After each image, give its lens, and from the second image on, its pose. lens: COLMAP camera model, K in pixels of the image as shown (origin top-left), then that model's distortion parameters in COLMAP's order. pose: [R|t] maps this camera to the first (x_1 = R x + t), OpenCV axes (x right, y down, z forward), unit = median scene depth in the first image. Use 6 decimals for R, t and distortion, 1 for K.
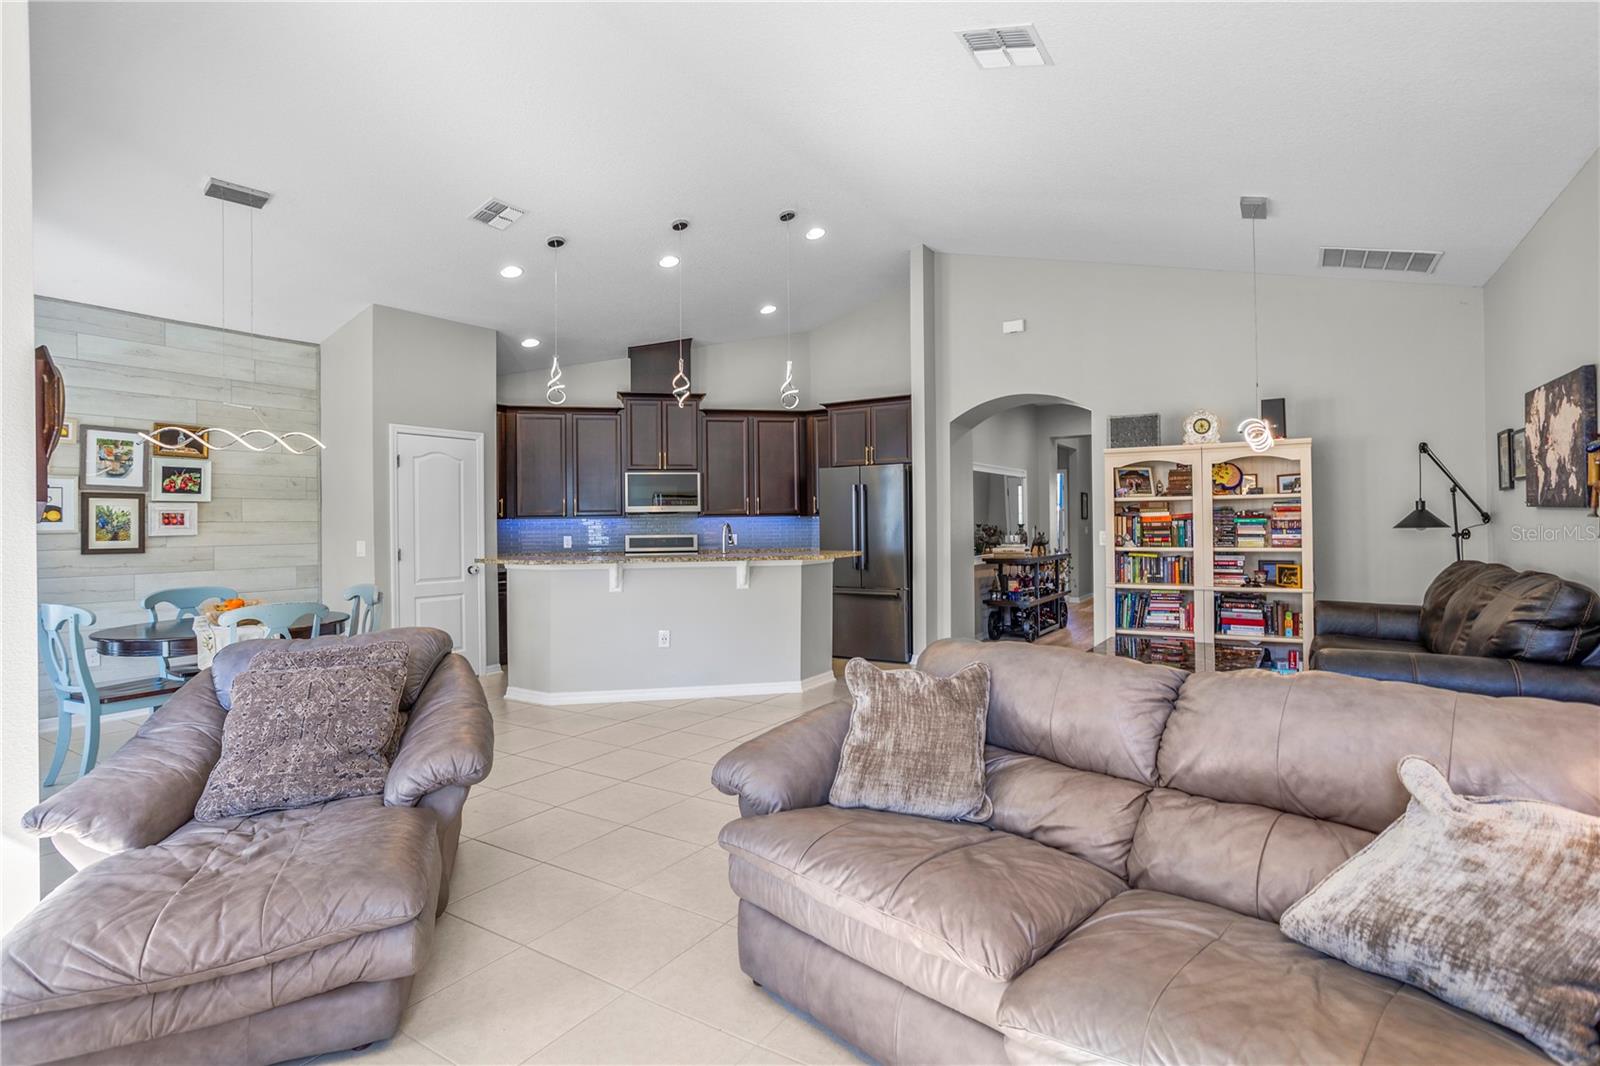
lens RADIAL K [[786.2, 0, 783.3], [0, 786.2, 527.4], [0, 0, 1]] dist [-0.000961, 0.000377]
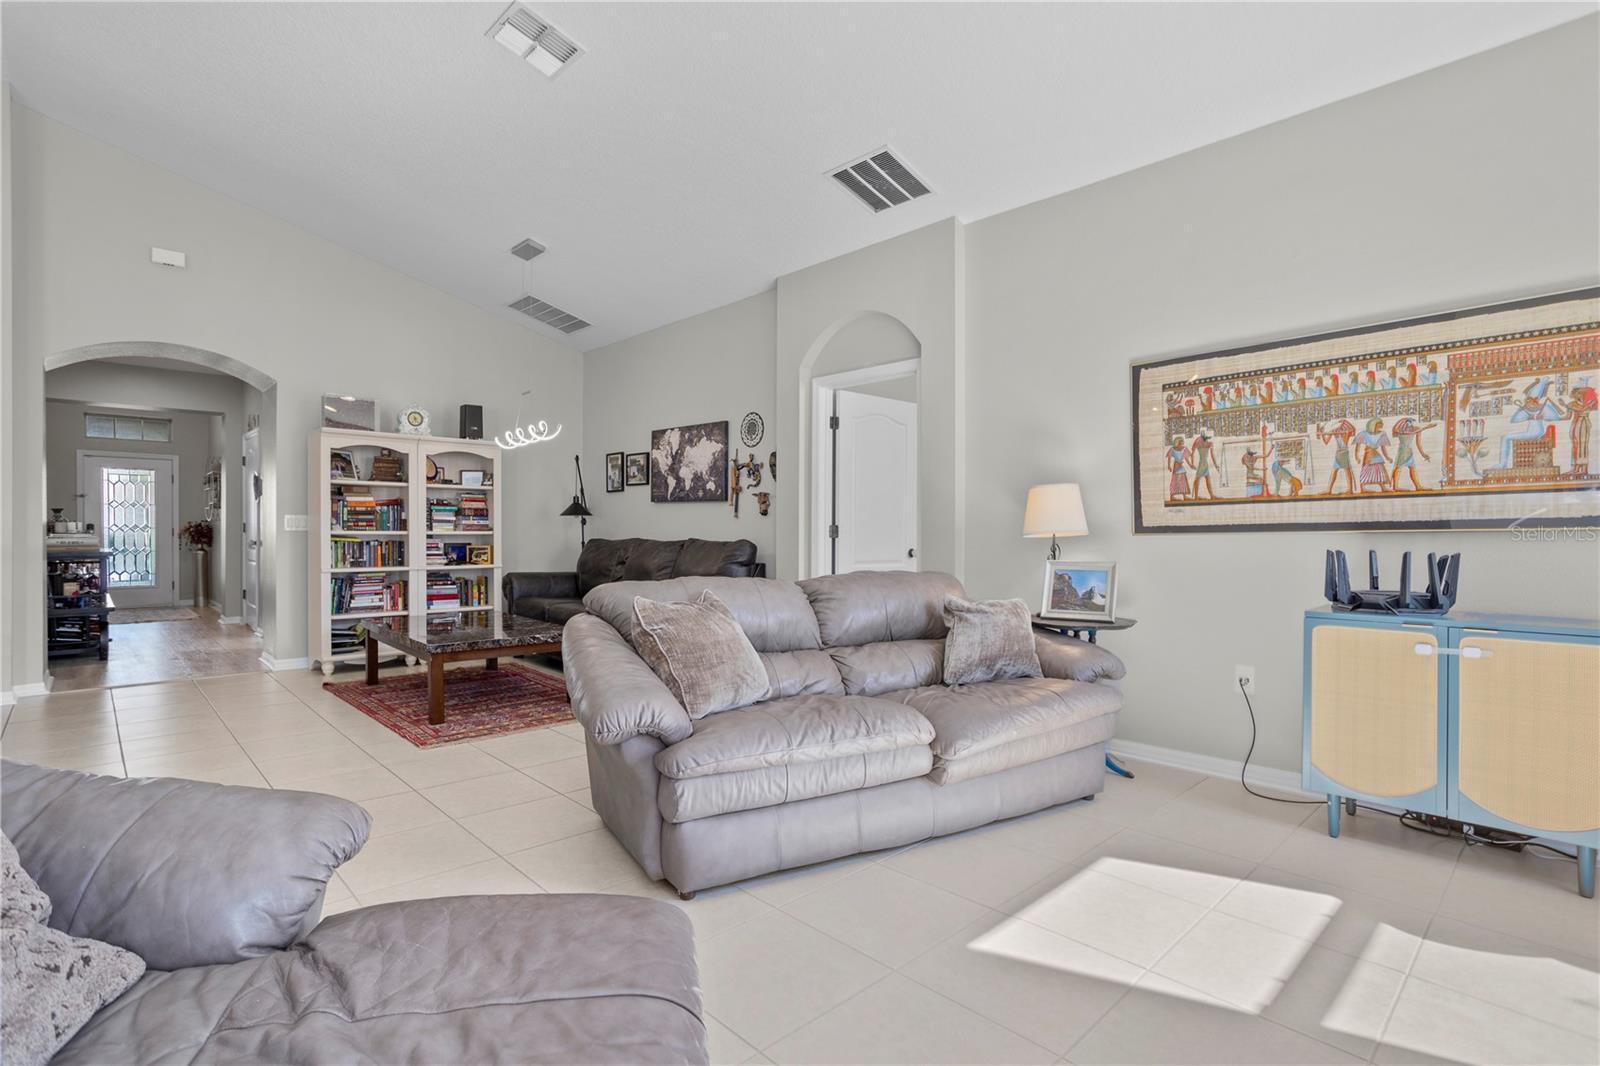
lens RADIAL K [[786.2, 0, 783.3], [0, 786.2, 527.4], [0, 0, 1]] dist [-0.000961, 0.000377]
pose [[0.278748, 0.020812, 0.960139, -0.365096], [-0.005841, 0.999783, -0.019976, 0.039817], [-0.960346, -0.000040, 0.278809, 0.213842]]
